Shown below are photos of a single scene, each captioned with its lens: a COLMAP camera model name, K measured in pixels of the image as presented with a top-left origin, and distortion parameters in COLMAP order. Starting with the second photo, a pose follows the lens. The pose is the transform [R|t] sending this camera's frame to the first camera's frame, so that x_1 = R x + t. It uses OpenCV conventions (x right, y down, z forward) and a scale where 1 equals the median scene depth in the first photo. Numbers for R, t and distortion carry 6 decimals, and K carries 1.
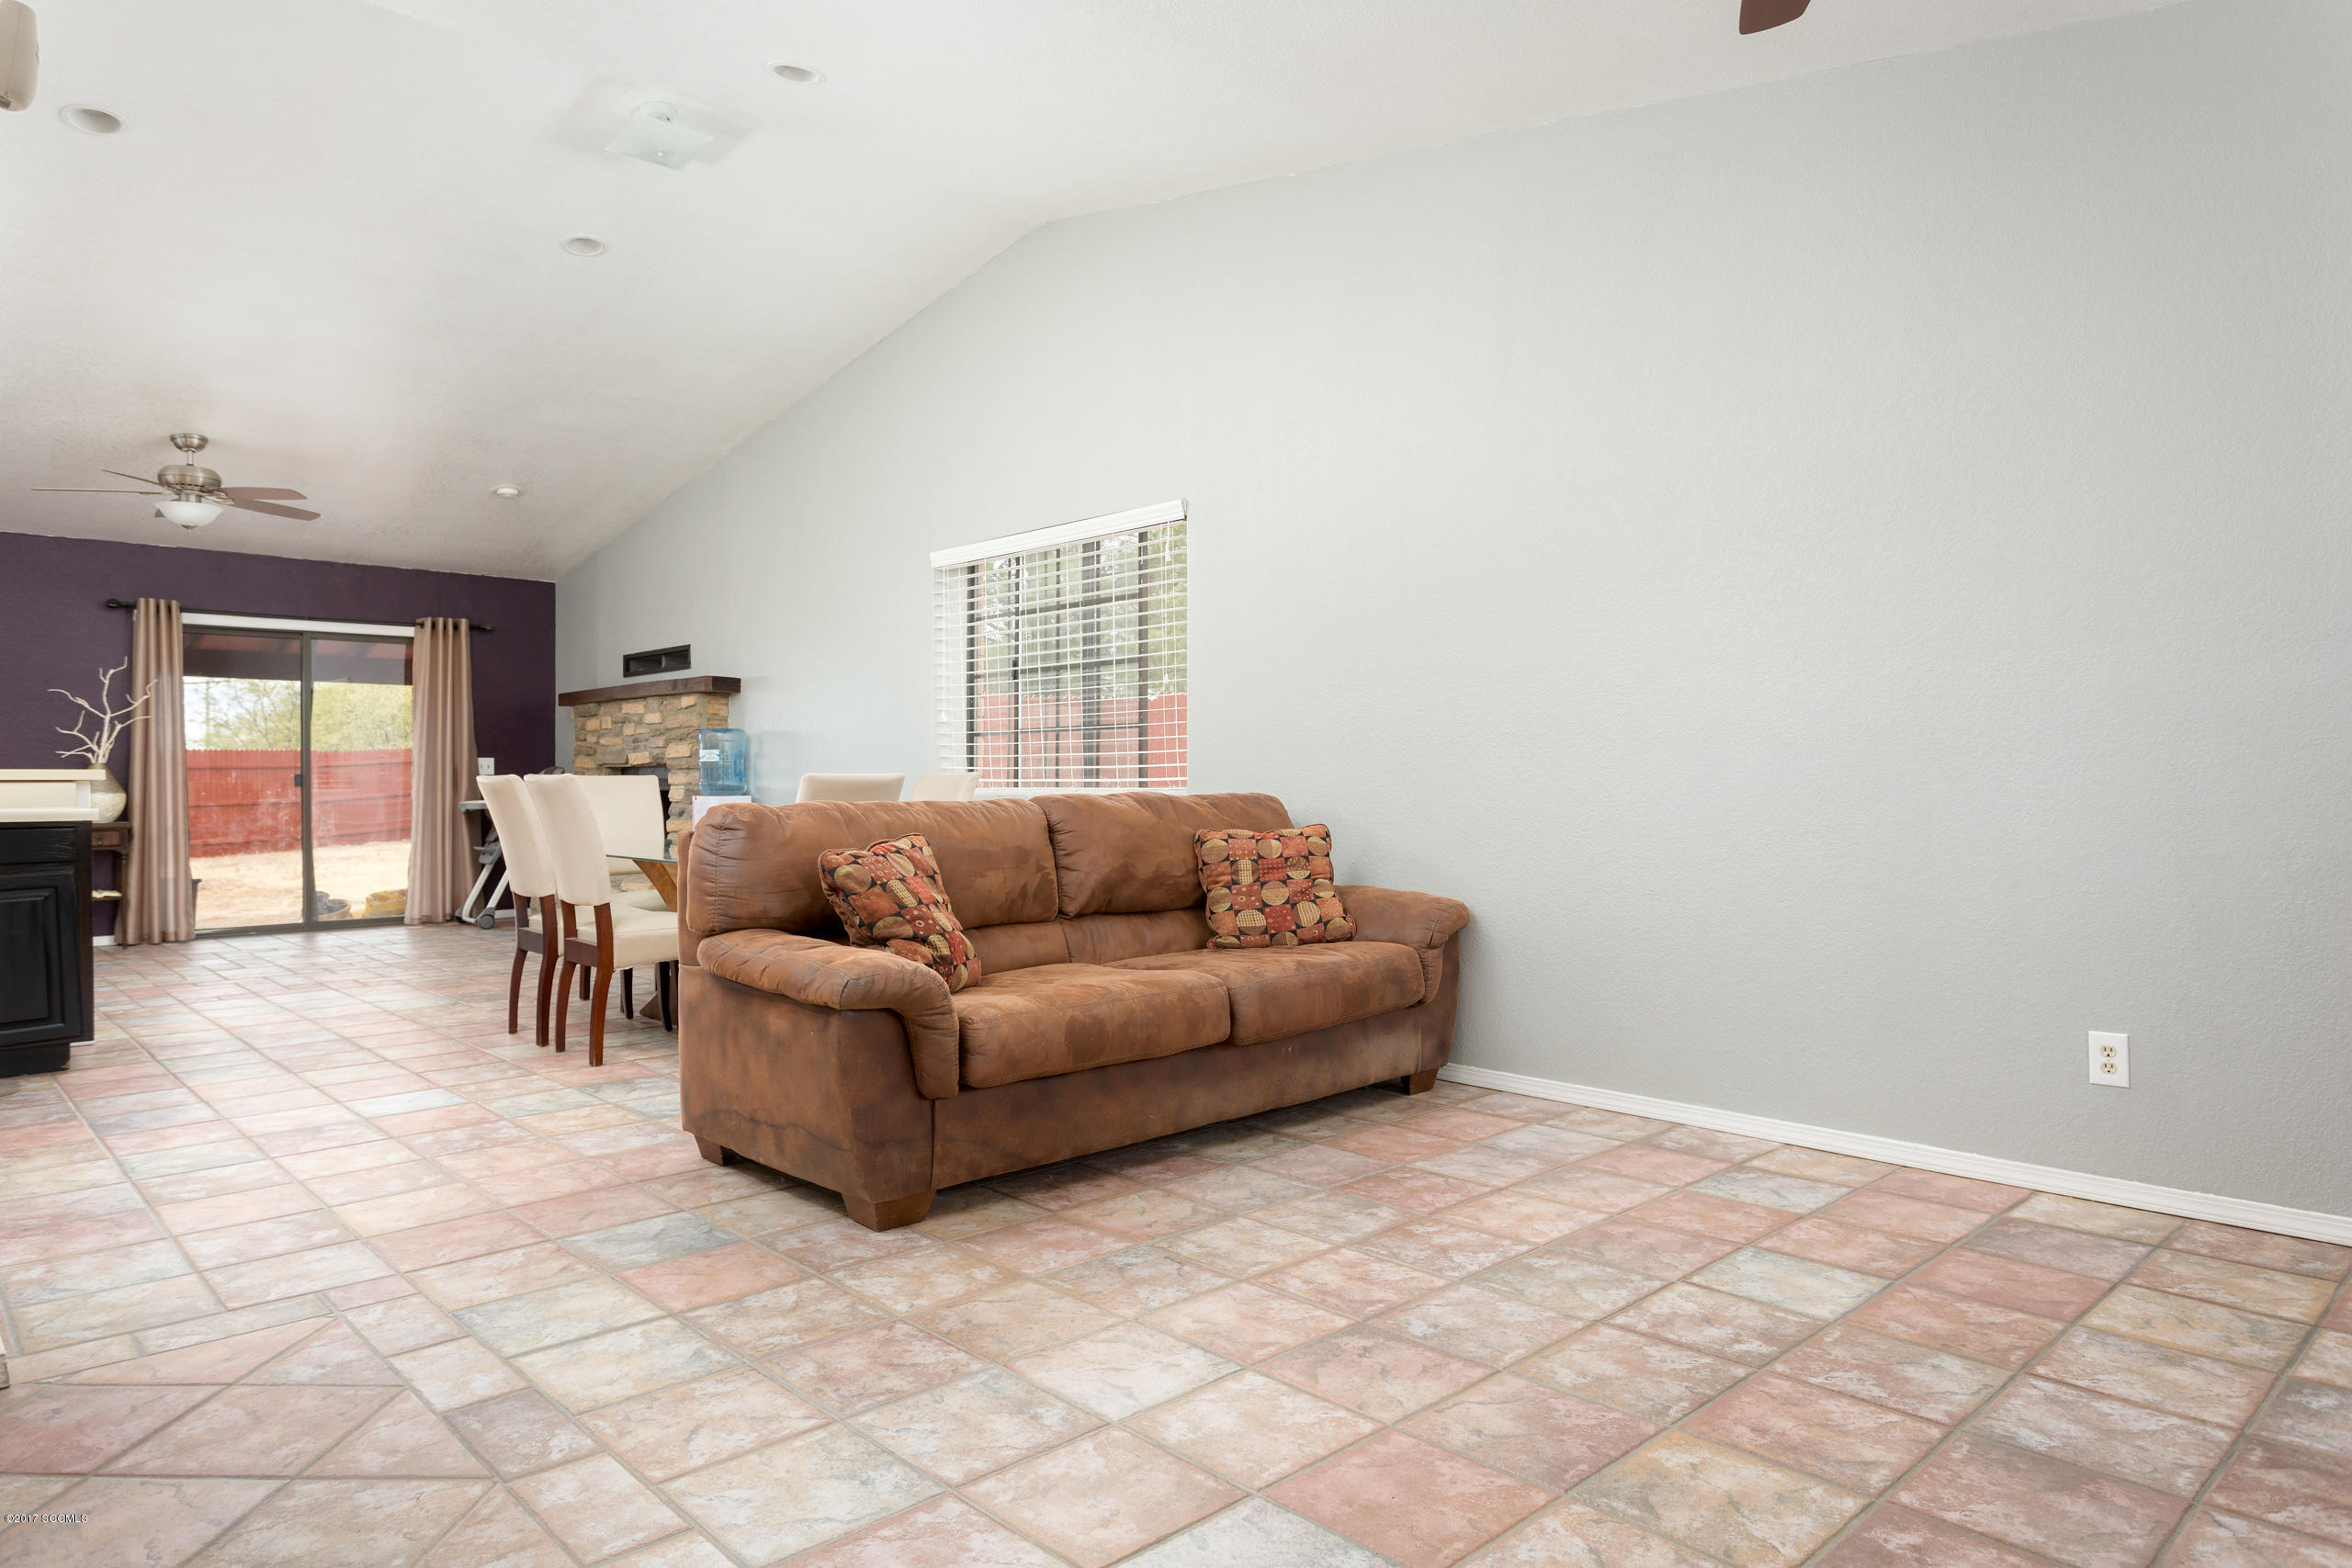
lens RADIAL K [[1415.3, 0, 1160.7], [0, 1415.3, 785.9], [0, 0, 1]] dist [0.001694, 0.001825]
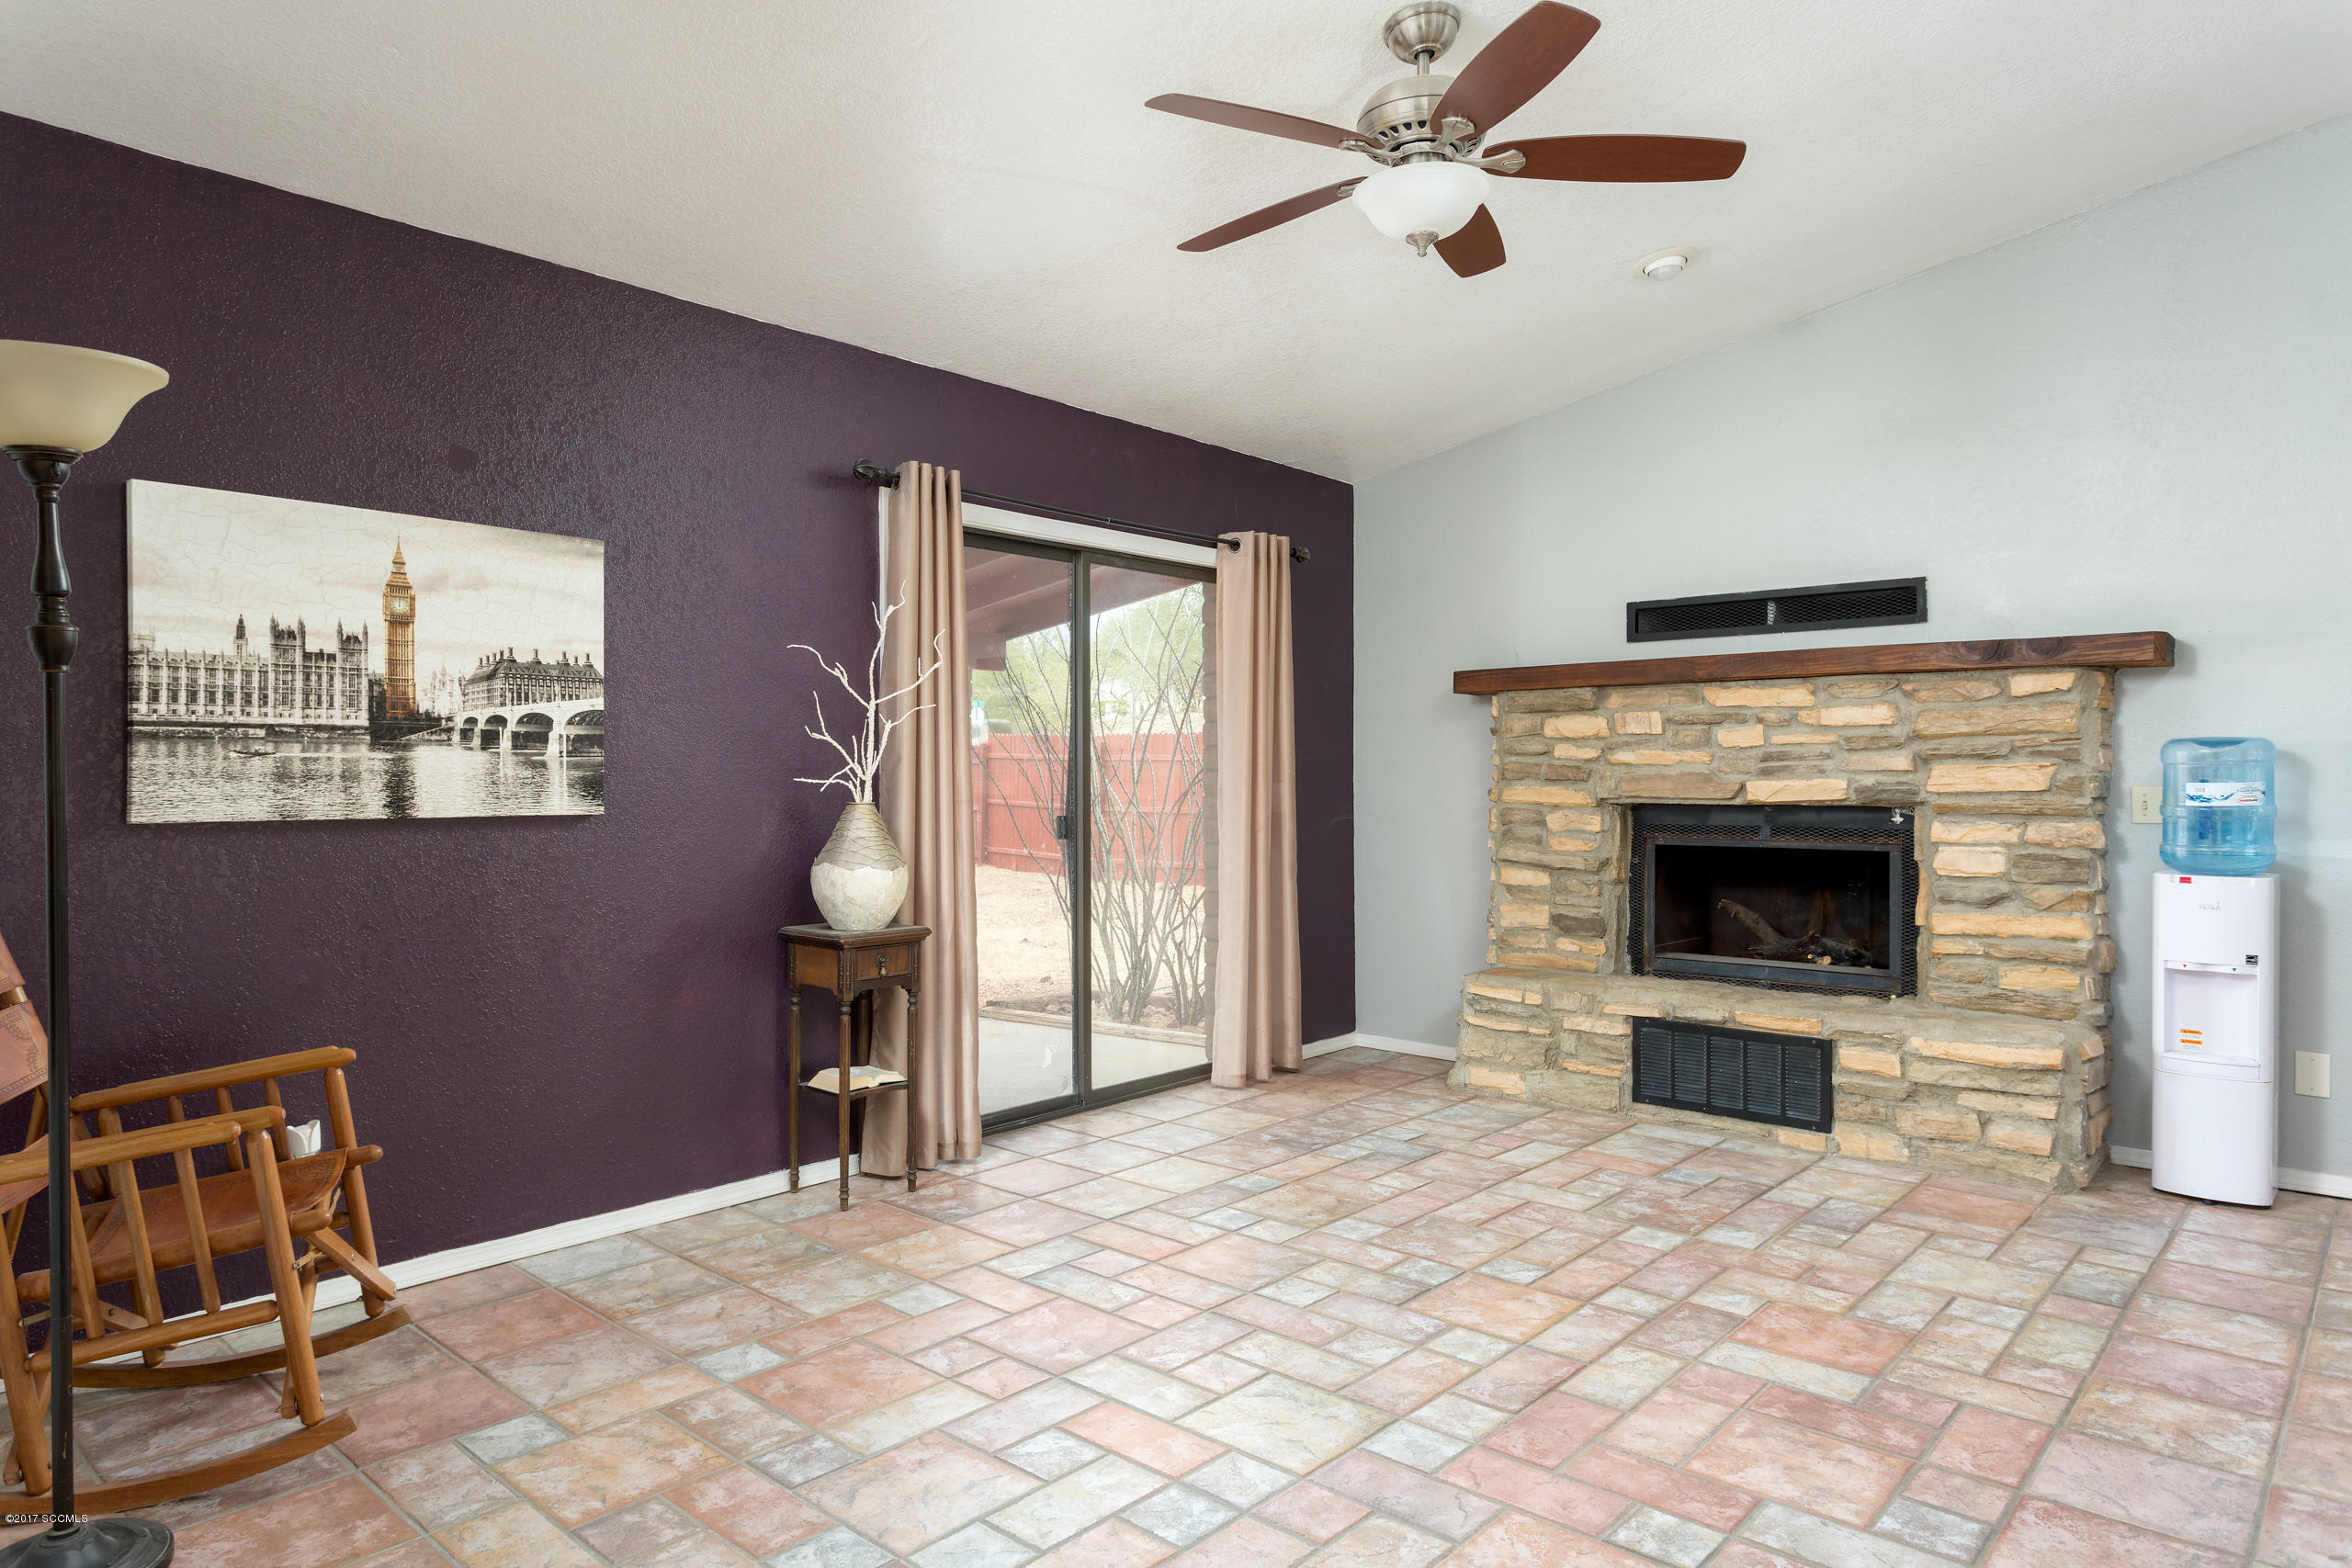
lens RADIAL K [[1415.3, 0, 1160.7], [0, 1415.3, 785.9], [0, 0, 1]] dist [0.001694, 0.001825]
pose [[0.996067, 0.001841, 0.088589, -0.673293], [-0.001854, 0.999998, 0.000066, -0.021390], [-0.088588, -0.000230, 0.996068, 0.504189]]
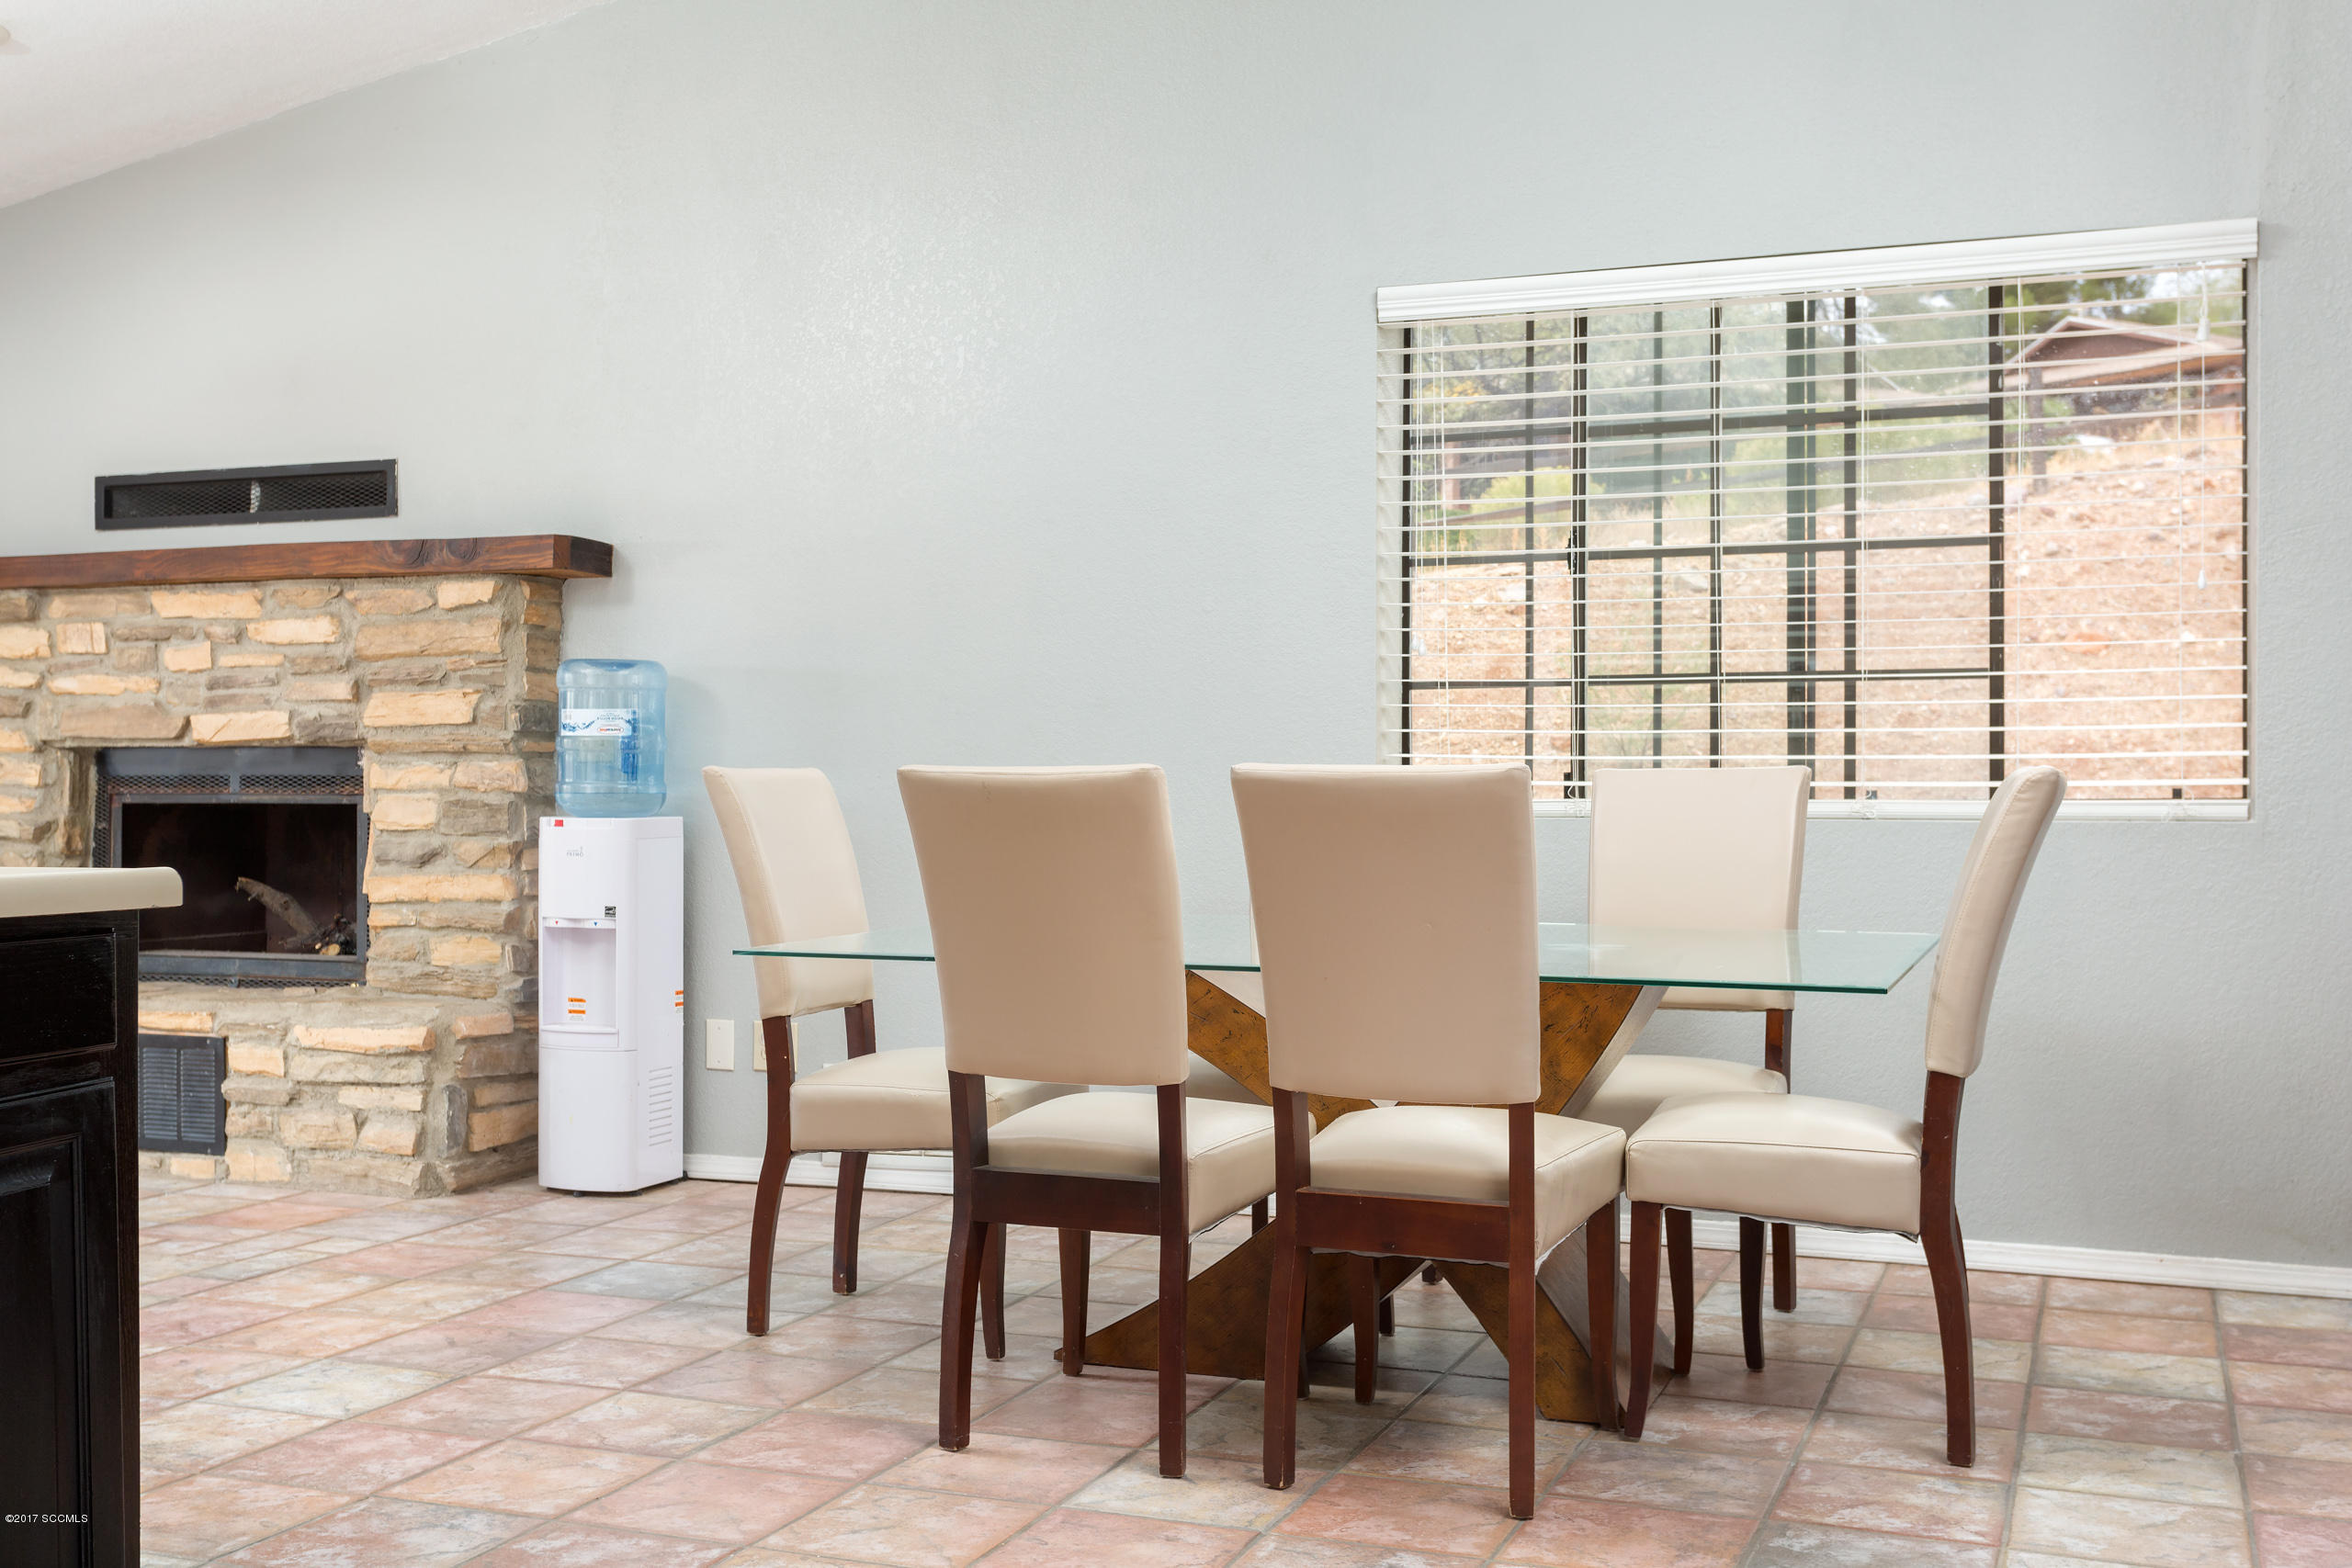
lens RADIAL K [[2395.9, 0, 1176.0], [0, 2395.9, 784.0], [0, 0, 1]] dist [-0.005547, 0.014440]
pose [[0.898839, 0.003434, 0.438266, -0.441931], [-0.001329, 0.999986, -0.005109, 0.000655], [-0.438278, 0.004009, 0.898831, 0.256437]]
